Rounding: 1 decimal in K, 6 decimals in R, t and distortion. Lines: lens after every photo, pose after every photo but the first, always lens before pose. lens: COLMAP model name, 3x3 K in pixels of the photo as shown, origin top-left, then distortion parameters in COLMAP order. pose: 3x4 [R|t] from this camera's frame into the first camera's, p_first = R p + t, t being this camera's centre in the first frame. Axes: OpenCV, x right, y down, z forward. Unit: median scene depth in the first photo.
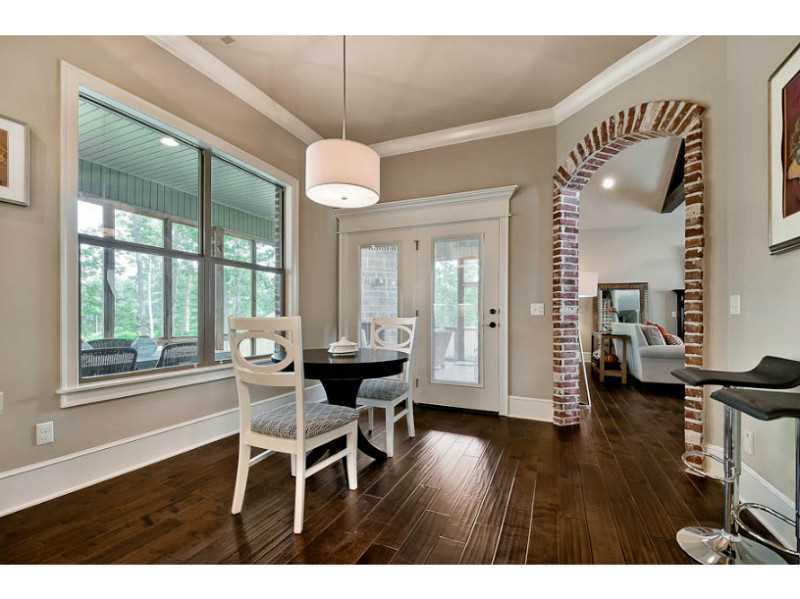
lens RADIAL K [[366.4, 0, 392.7], [0, 366.4, 318.4], [0, 0, 1]] dist [-0.004548, -0.002574]
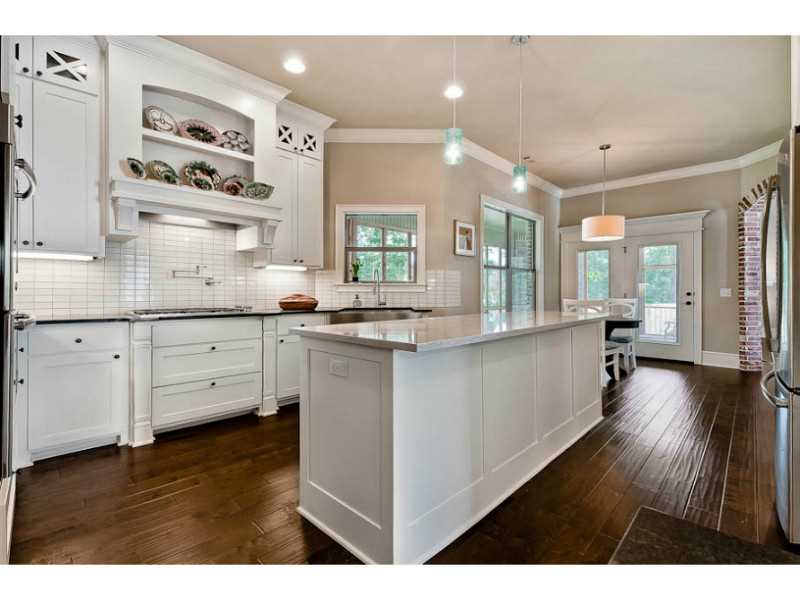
lens RADIAL K [[366.4, 0, 395.8], [0, 366.4, 296.9], [0, 0, 1]] dist [-0.004548, -0.002574]
pose [[0.929751, -0.006818, -0.368127, -0.315613], [0.008474, 0.999960, 0.002880, -0.024387], [0.368092, -0.005797, 0.929771, -0.897561]]
